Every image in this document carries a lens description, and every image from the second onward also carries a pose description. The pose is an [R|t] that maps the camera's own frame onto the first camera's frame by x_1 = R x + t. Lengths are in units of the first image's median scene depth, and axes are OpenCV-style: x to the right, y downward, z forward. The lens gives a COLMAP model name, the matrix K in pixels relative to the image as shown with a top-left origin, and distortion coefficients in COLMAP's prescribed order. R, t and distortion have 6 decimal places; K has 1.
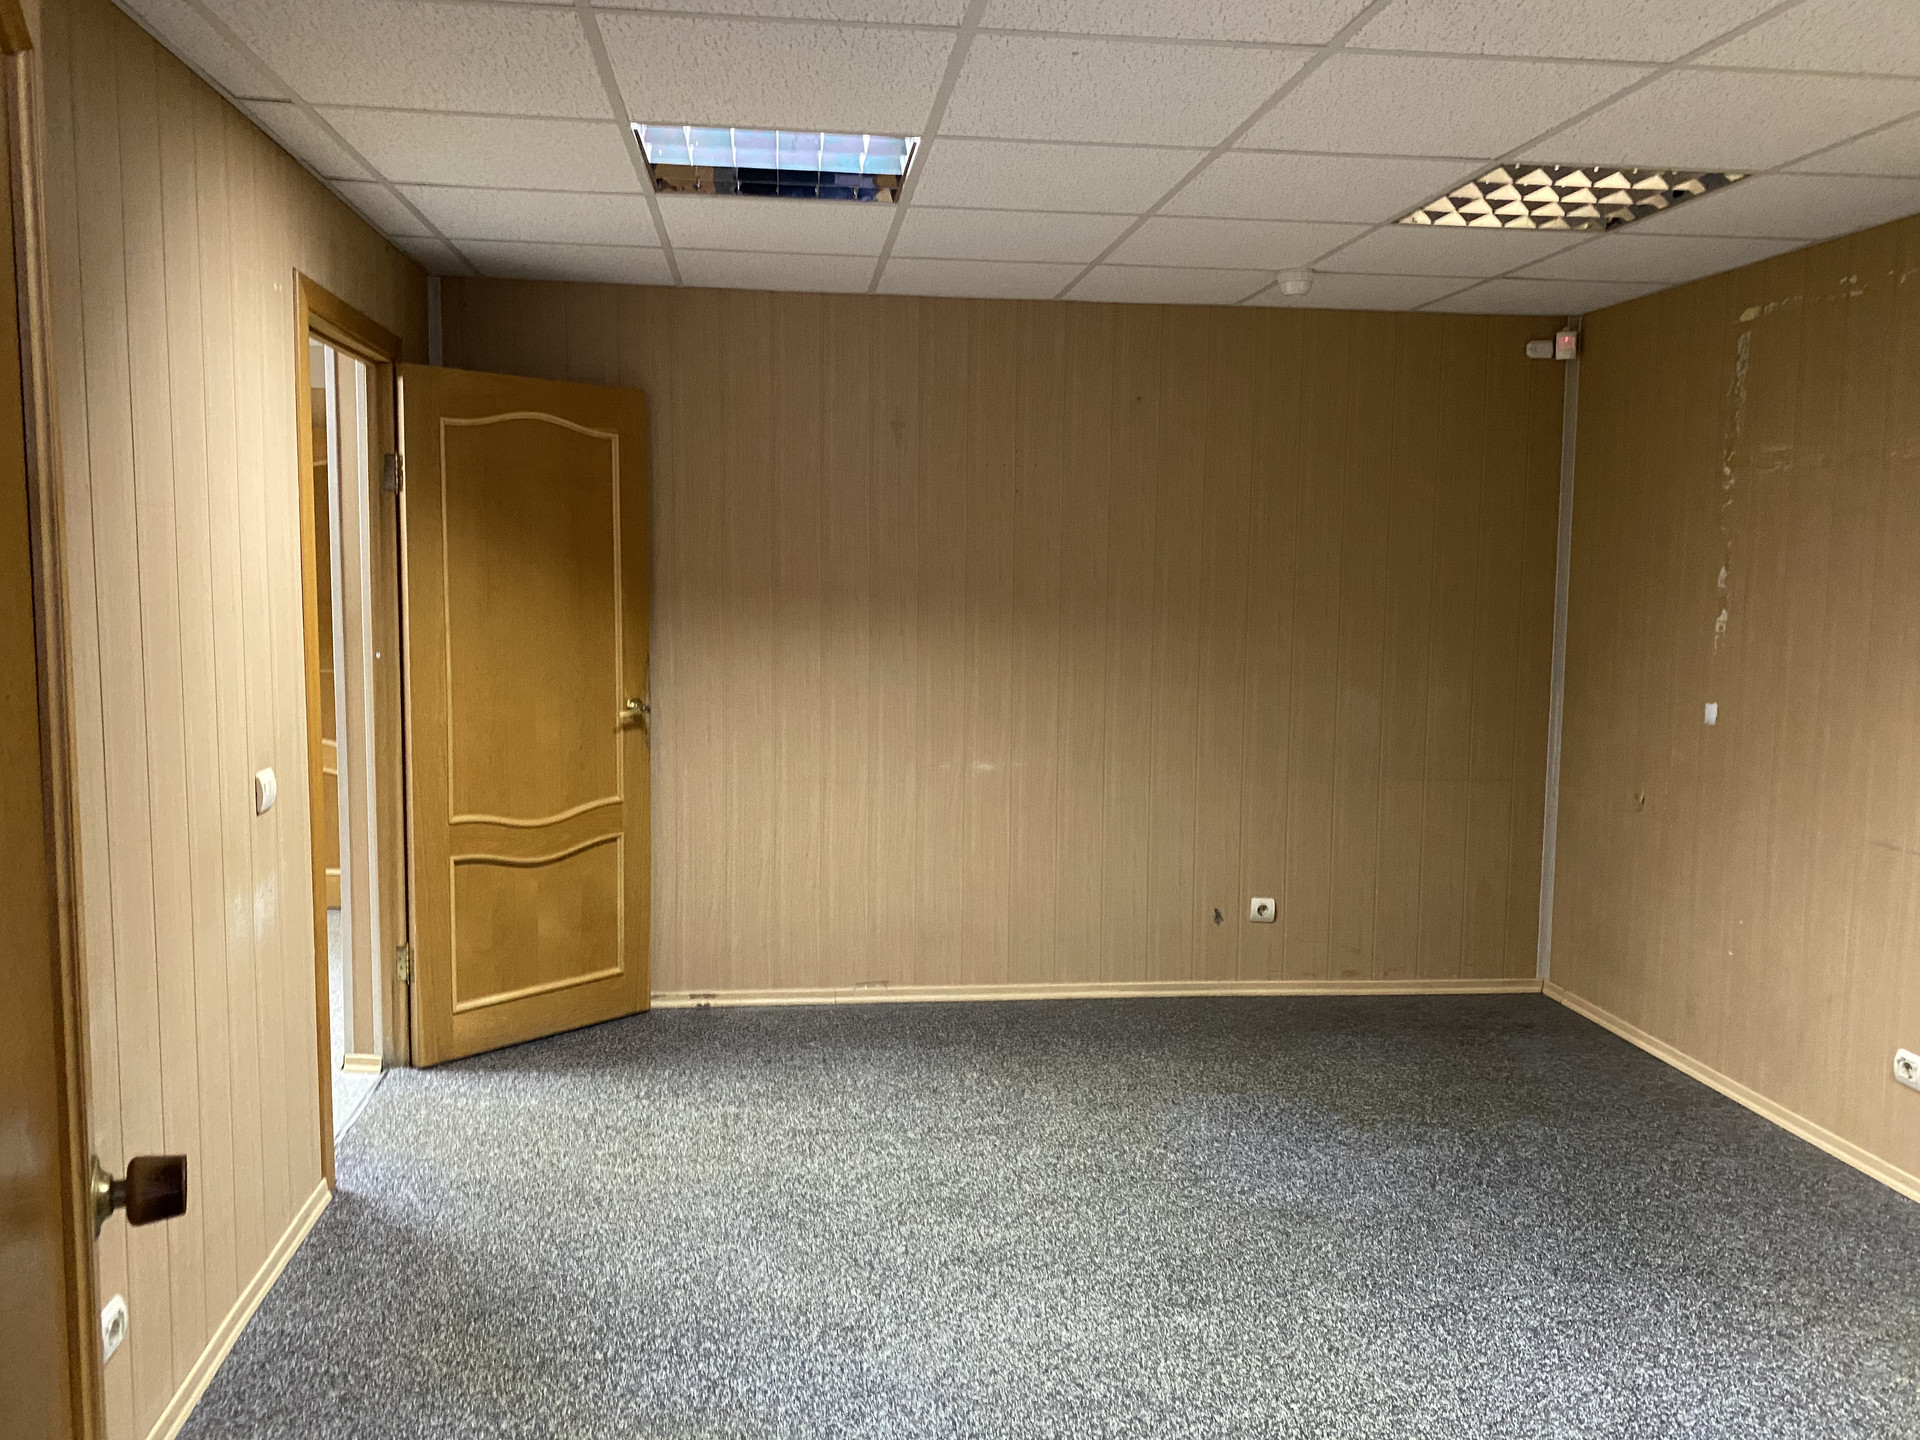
lens RADIAL K [[1455.5, 0, 971.0], [0, 1455.5, 698.1], [0, 0, 1]] dist [0.012620, -0.047961]
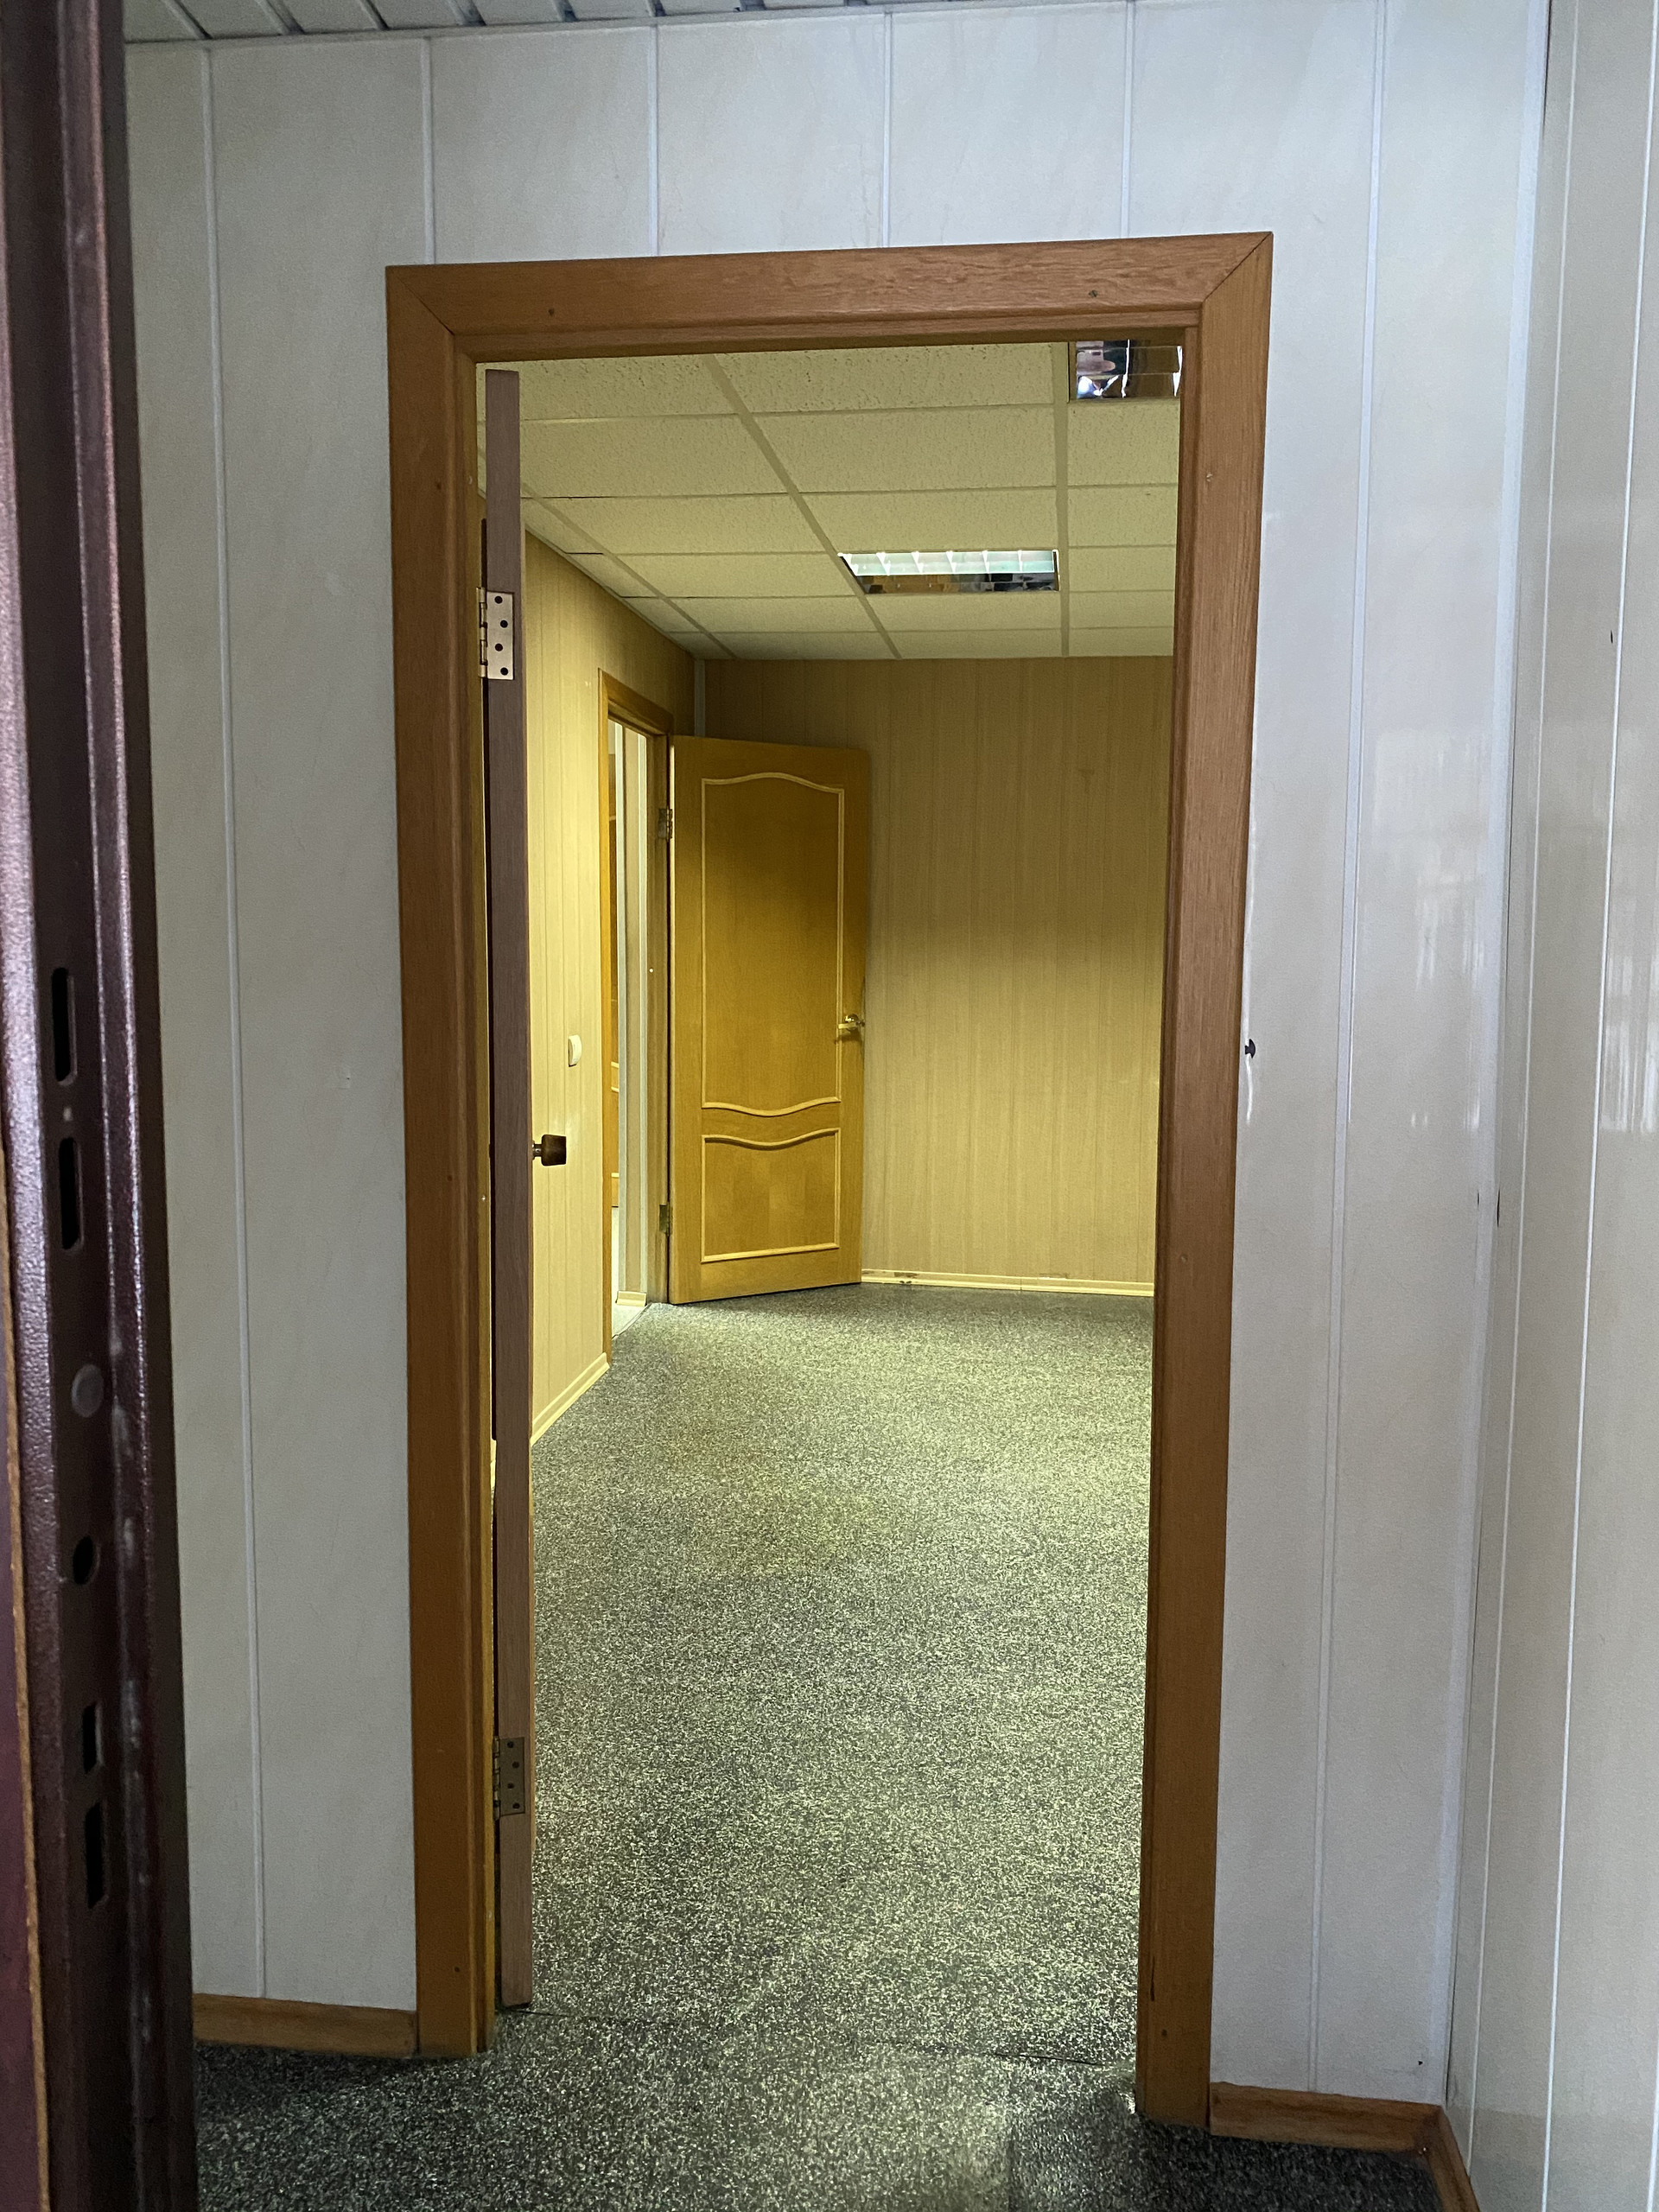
lens RADIAL K [[1676.9, 0, 834.8], [0, 1676.9, 1114.7], [0, 0, 1]] dist [0.012620, -0.047961]
pose [[0.963119, 0.026153, -0.267801, 0.129076], [-0.023244, 0.999631, 0.014028, 0.067631], [0.268069, -0.007286, 0.963372, -0.332758]]
